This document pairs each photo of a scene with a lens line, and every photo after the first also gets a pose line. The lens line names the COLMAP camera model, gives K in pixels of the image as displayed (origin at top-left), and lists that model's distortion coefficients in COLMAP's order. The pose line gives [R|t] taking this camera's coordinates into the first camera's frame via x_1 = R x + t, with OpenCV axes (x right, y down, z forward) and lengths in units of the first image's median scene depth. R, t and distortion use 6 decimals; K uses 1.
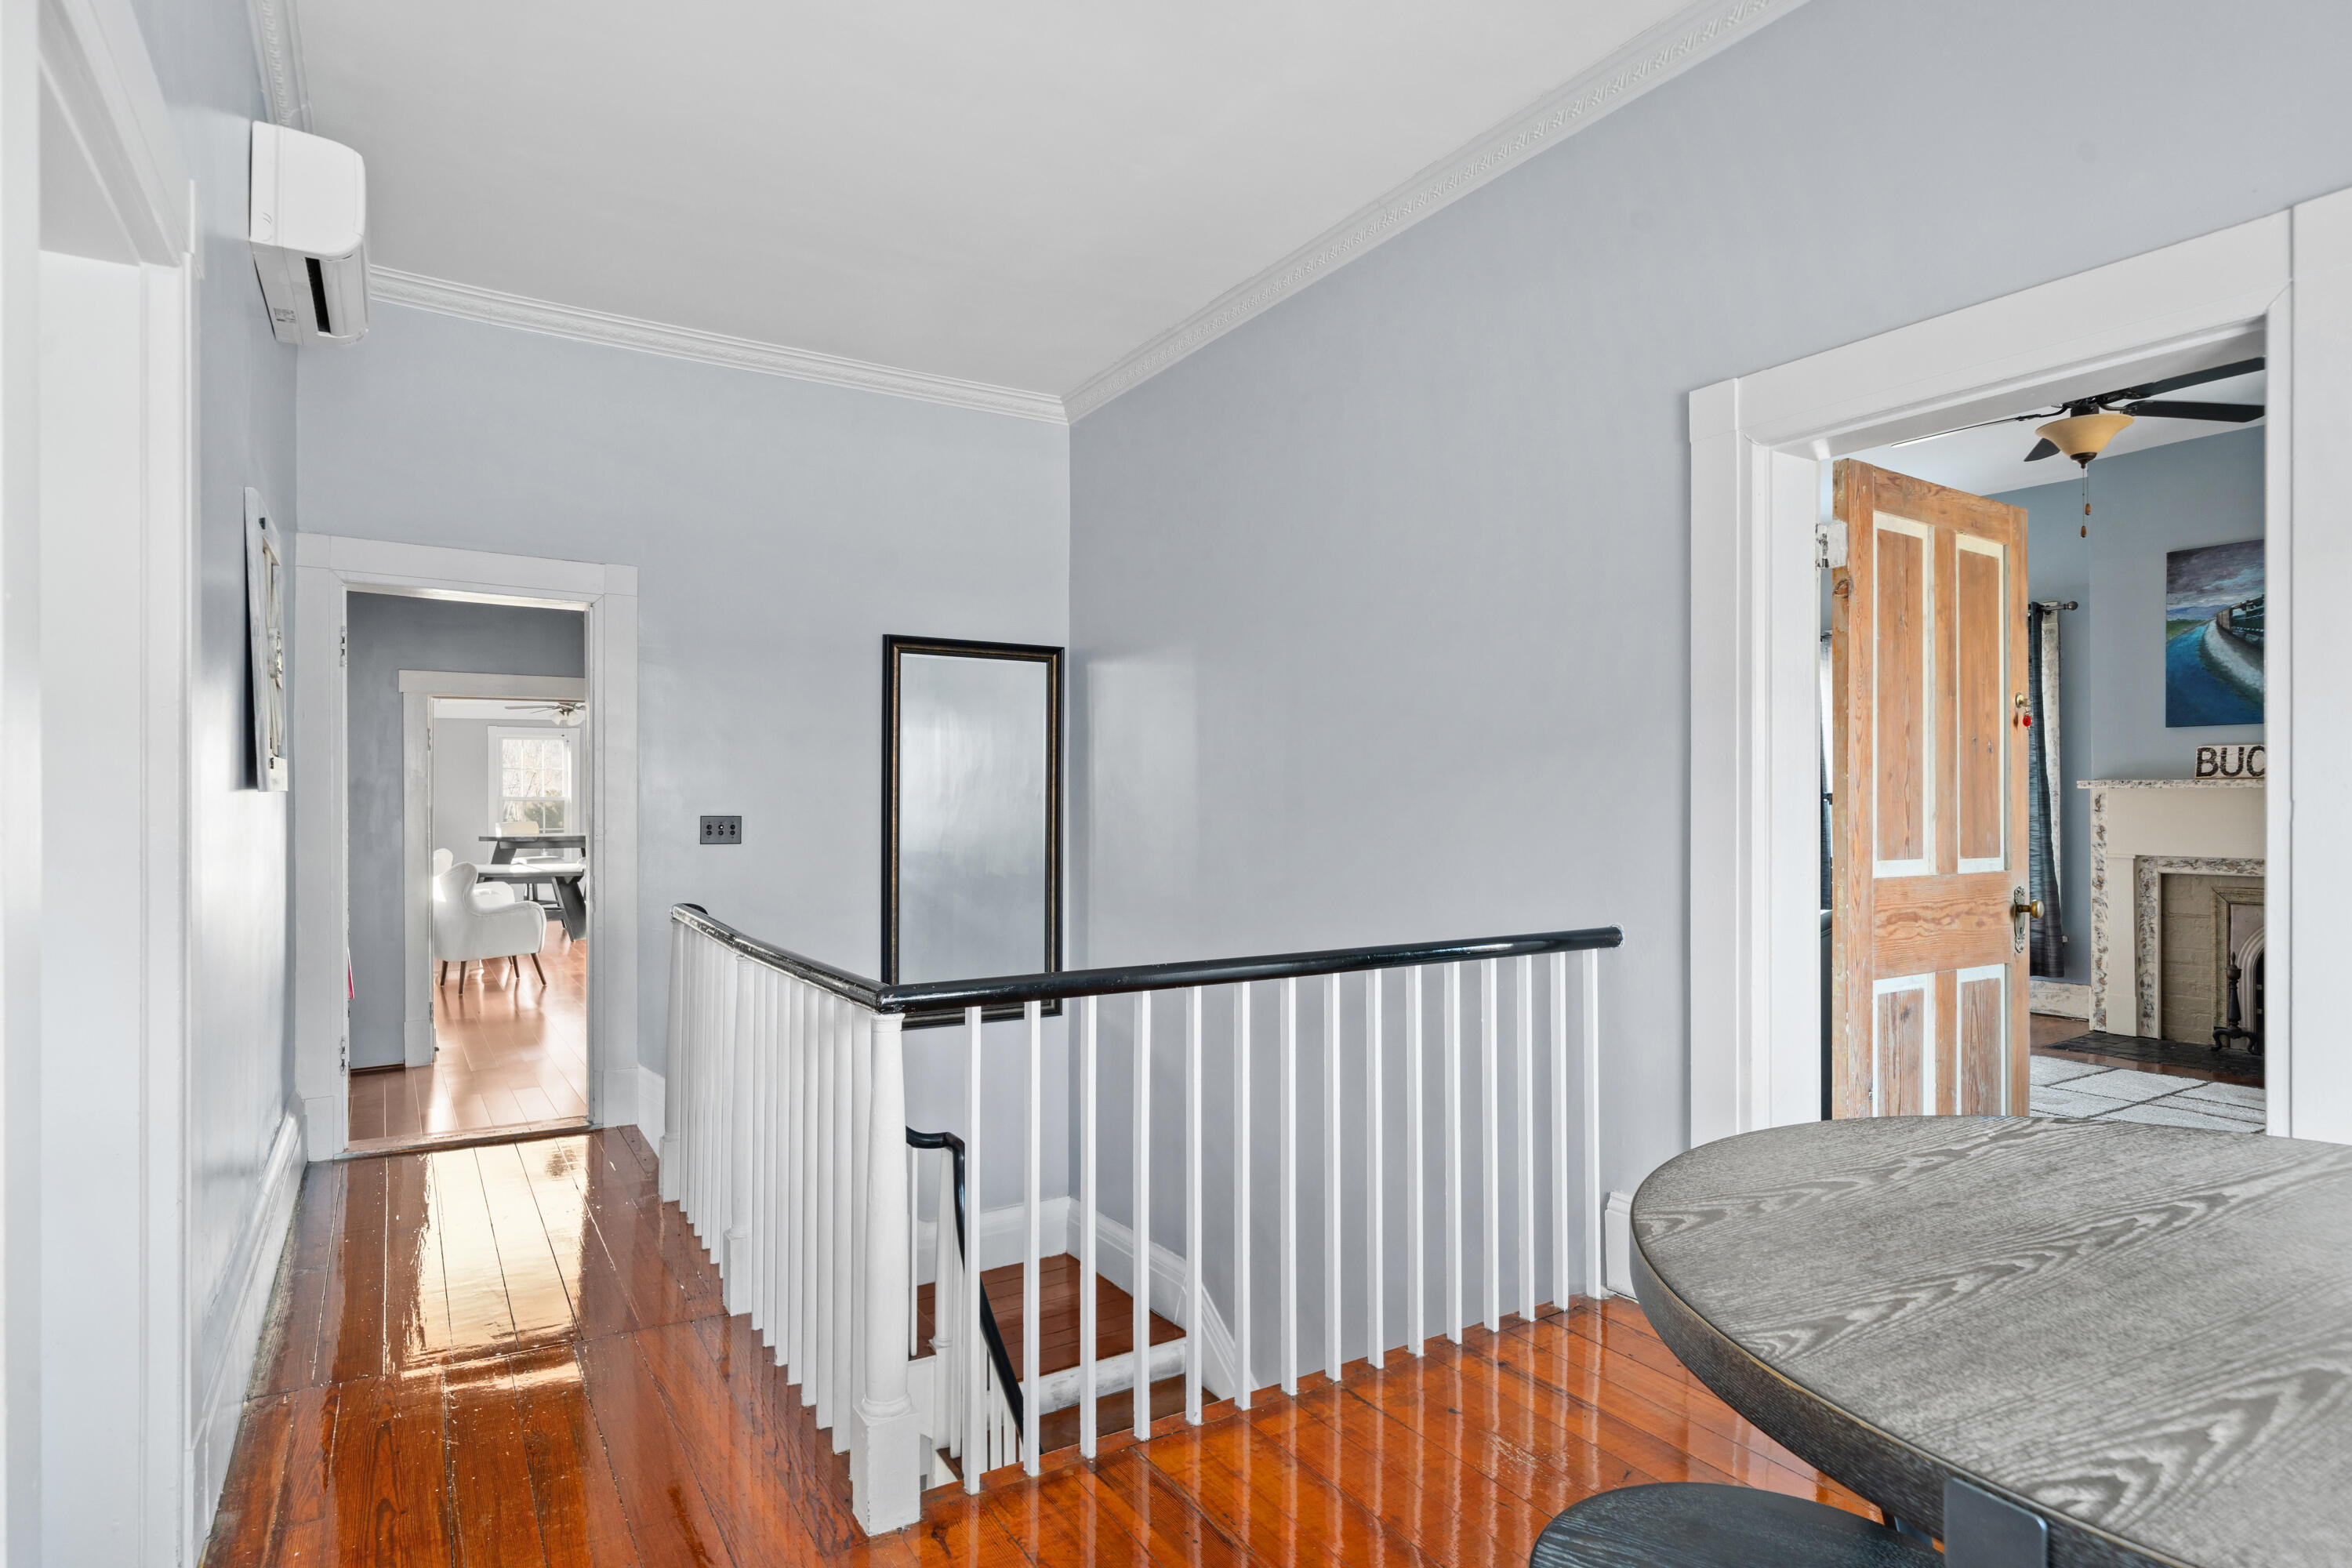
lens RADIAL K [[1258.4, 0, 1174.7], [0, 1258.4, 785.4], [0, 0, 1]] dist [0.000255, -0.000422]
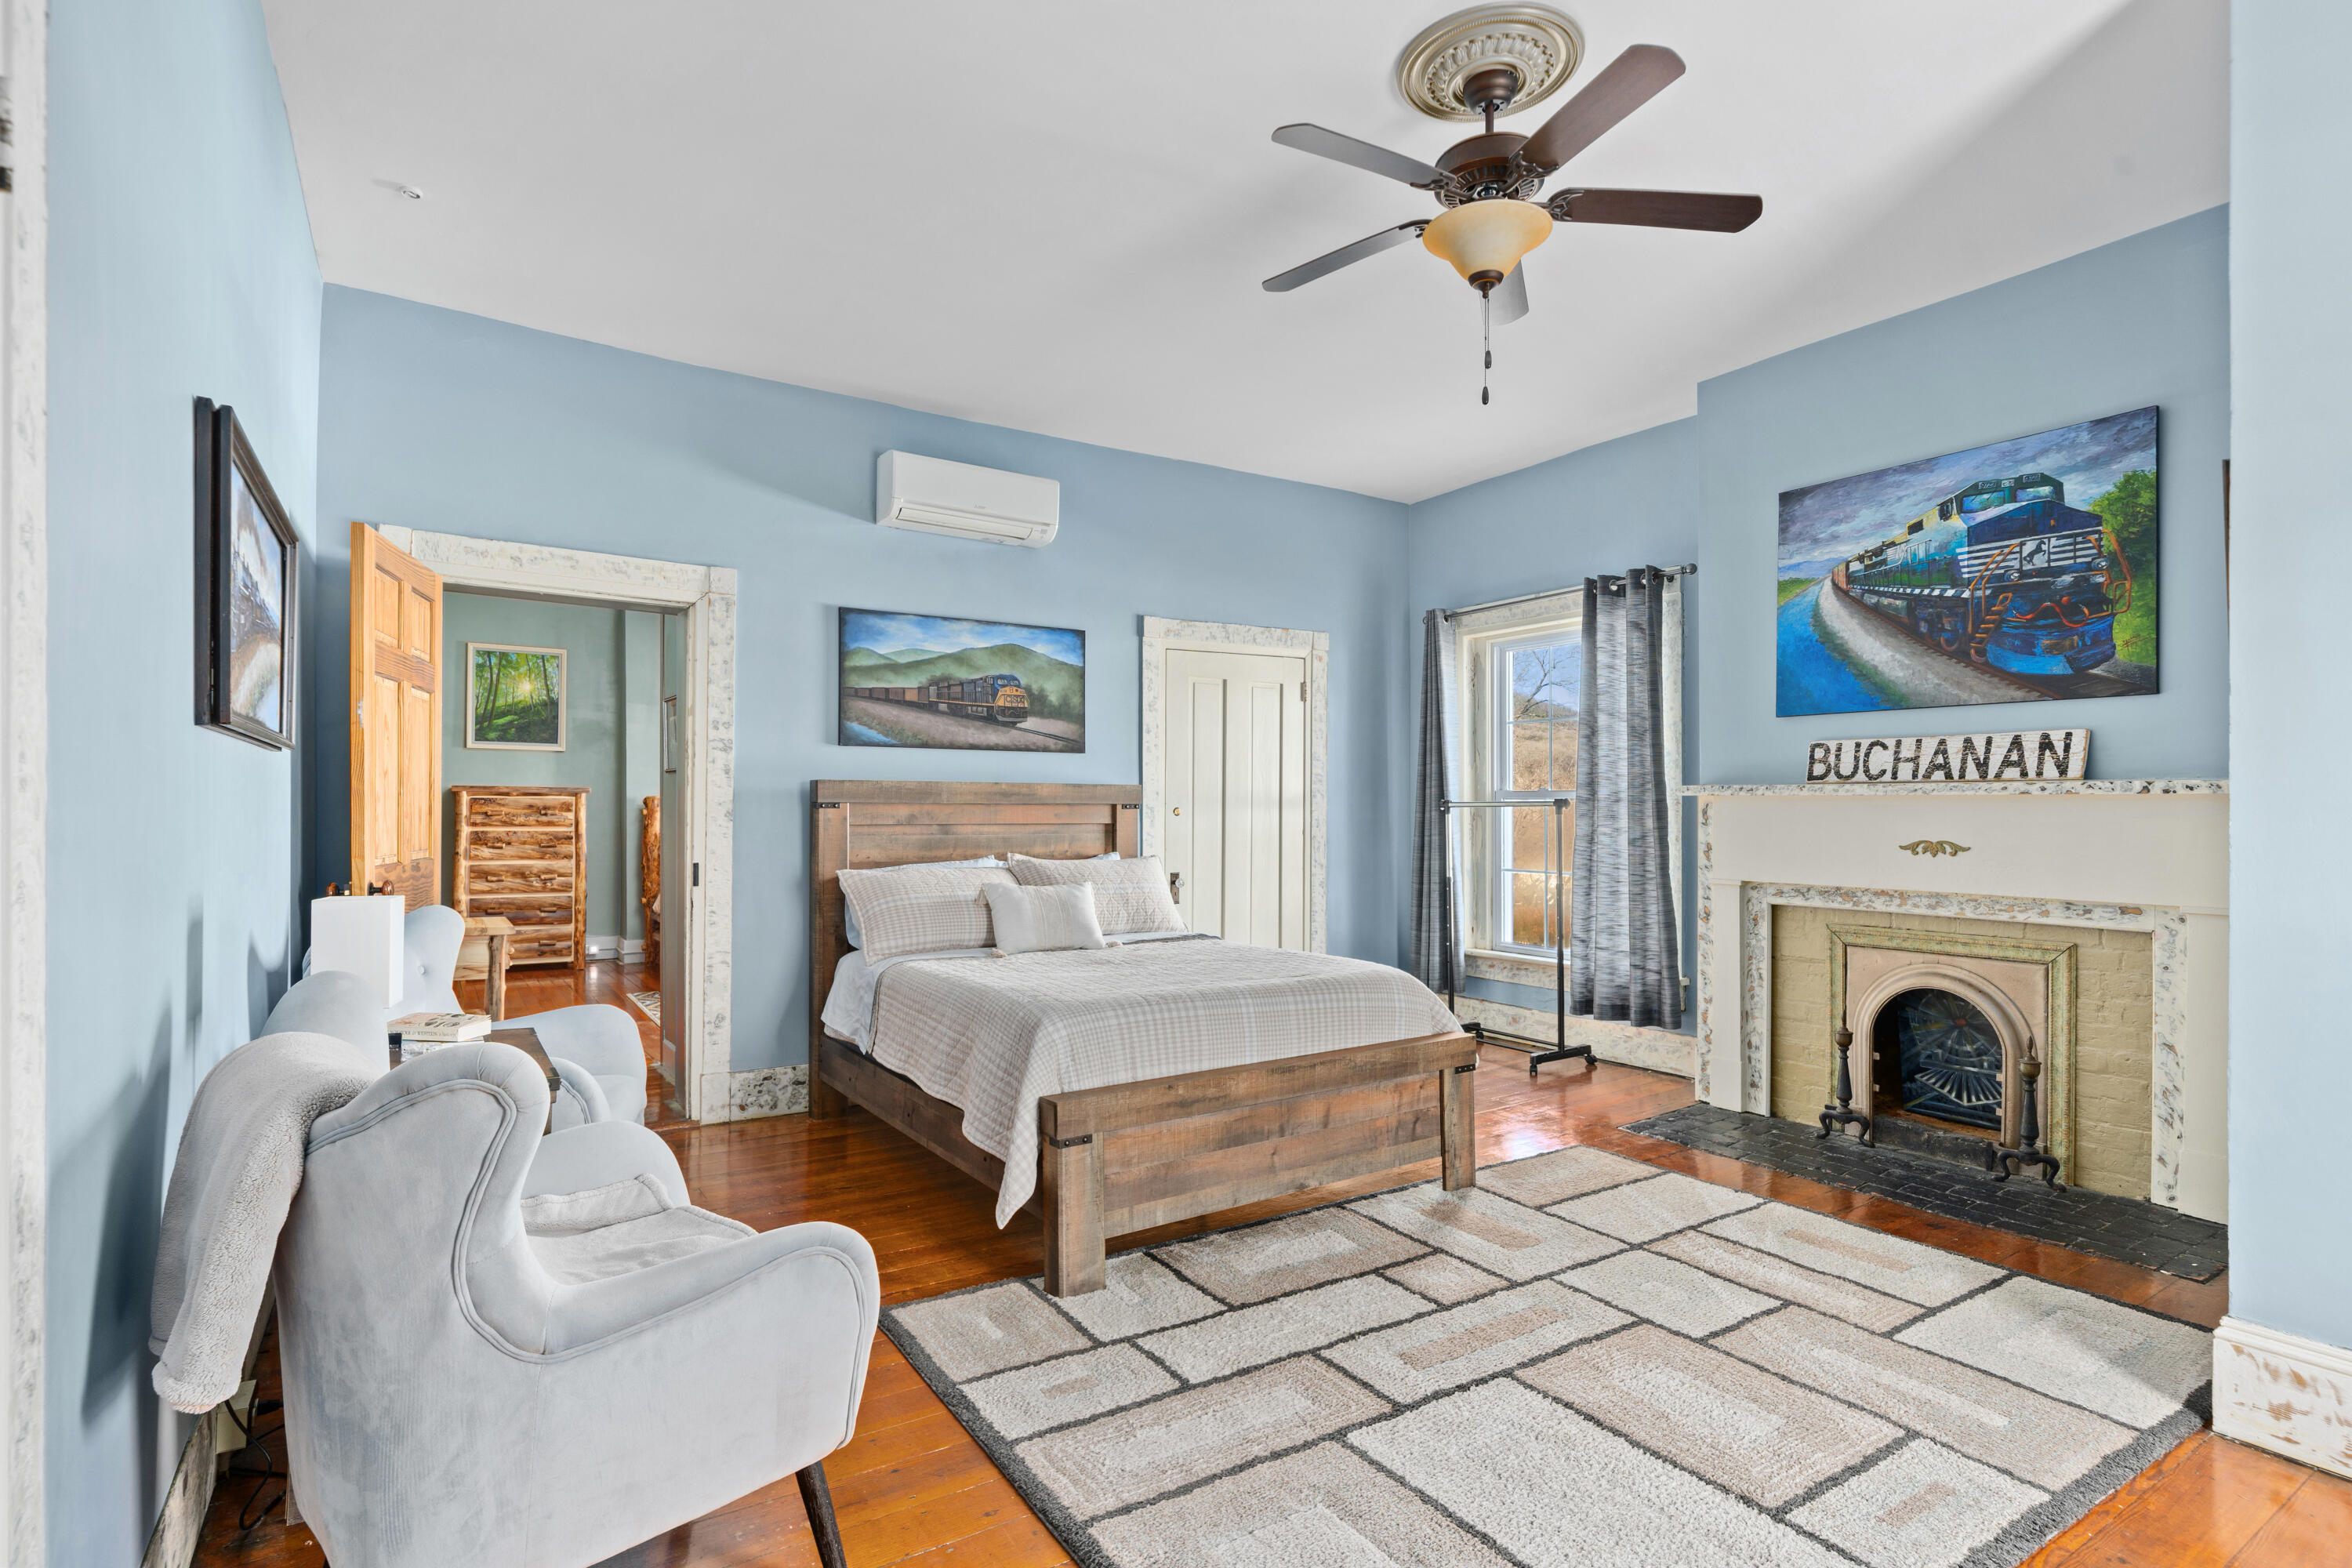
lens RADIAL K [[1134.8, 0, 1174.2], [0, 1134.8, 796.7], [0, 0, 1]] dist [0.000395, 0.000092]
pose [[0.999649, 0.002085, 0.026420, 0.399511], [-0.002226, 0.999984, 0.005279, 0.000031], [-0.026408, -0.005336, 0.999637, 0.309273]]
